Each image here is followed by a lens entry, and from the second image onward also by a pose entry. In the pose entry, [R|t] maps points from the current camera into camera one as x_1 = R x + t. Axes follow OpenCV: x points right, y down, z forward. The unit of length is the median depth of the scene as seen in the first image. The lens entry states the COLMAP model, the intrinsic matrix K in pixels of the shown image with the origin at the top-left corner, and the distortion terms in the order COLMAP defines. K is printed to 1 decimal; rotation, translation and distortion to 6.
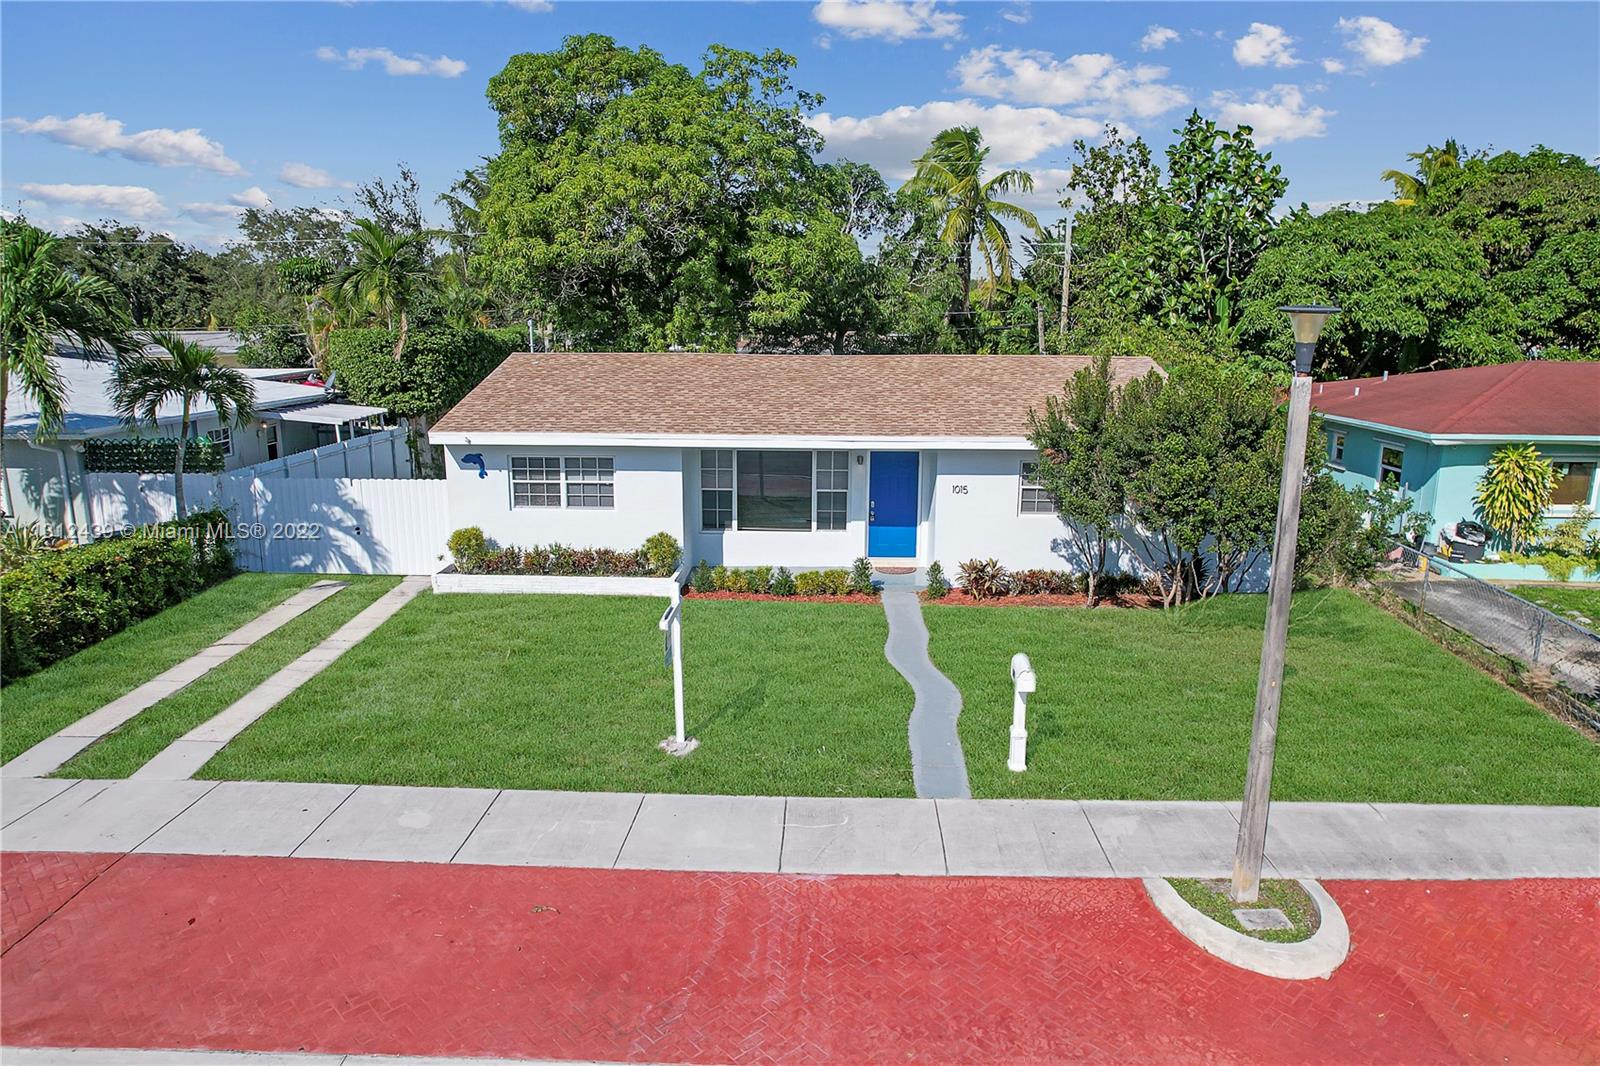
lens RADIAL K [[1049.8, 0, 800.0], [0, 1049.8, 533.0], [0, 0, 1]] dist [-0.083708, 0.071787]
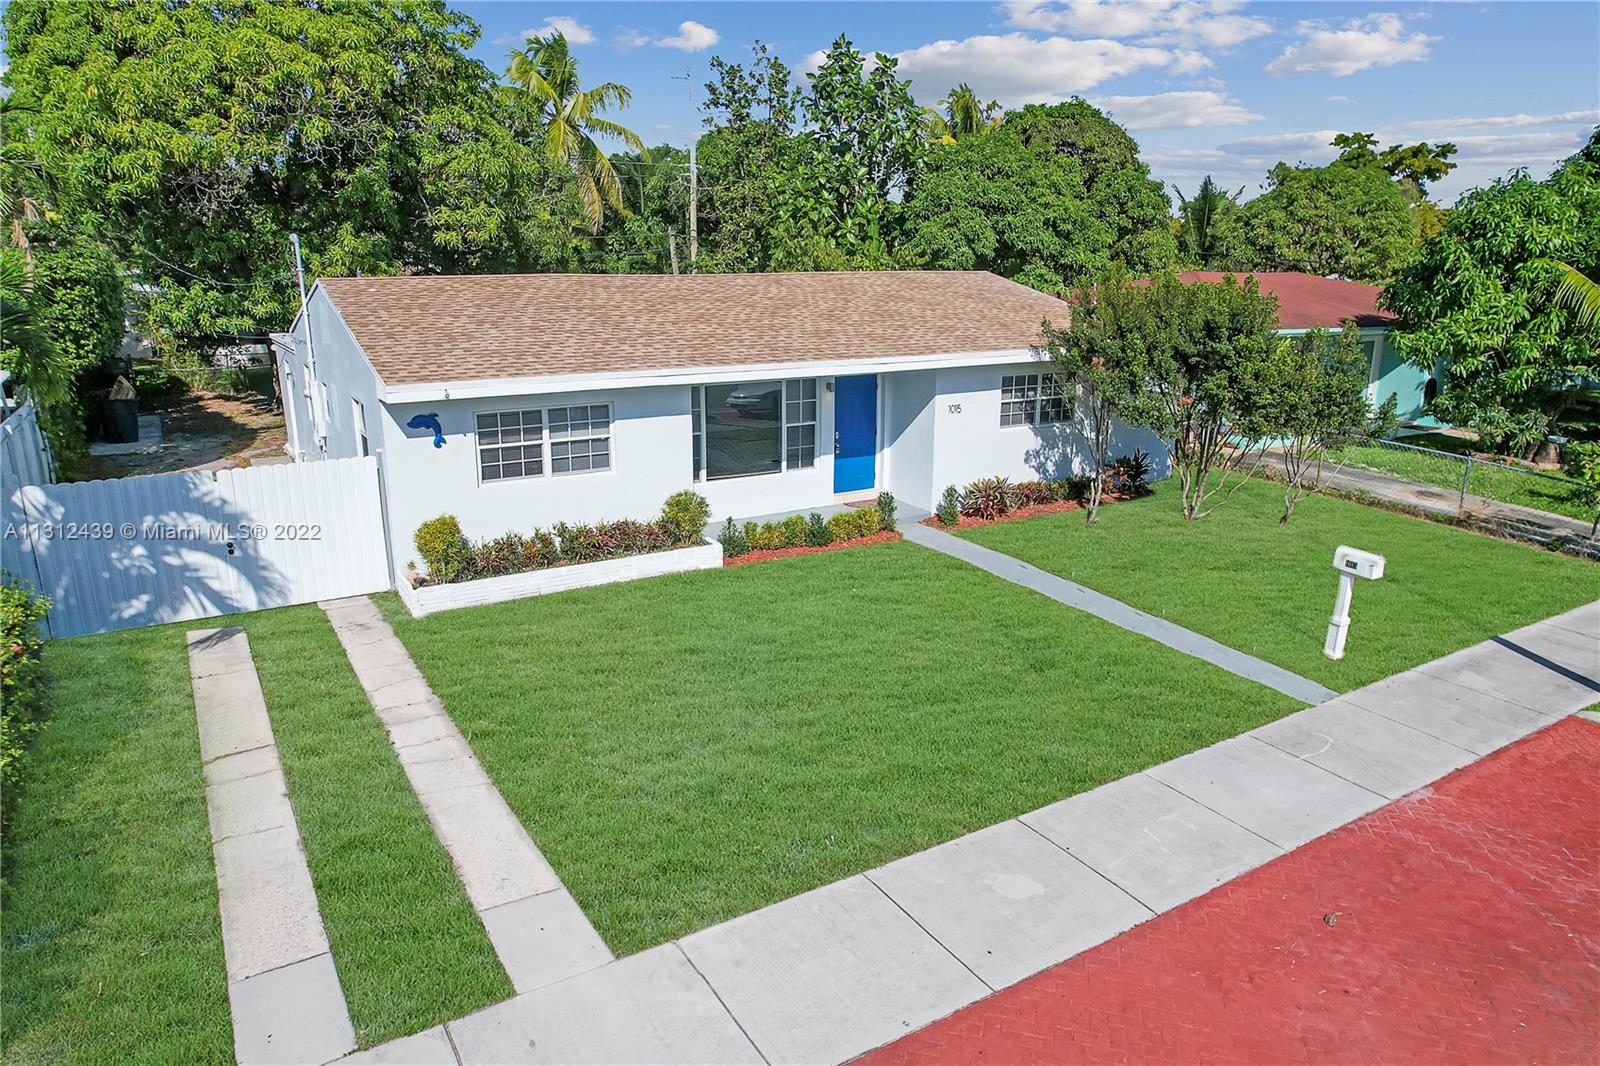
lens RADIAL K [[1049.8, 0, 800.0], [0, 1049.8, 533.0], [0, 0, 1]] dist [-0.083708, 0.071787]
pose [[0.833935, -0.143367, 0.532914, -0.488670], [0.111823, 0.989532, 0.091221, -0.032049], [-0.540414, -0.016480, 0.841238, 0.265456]]
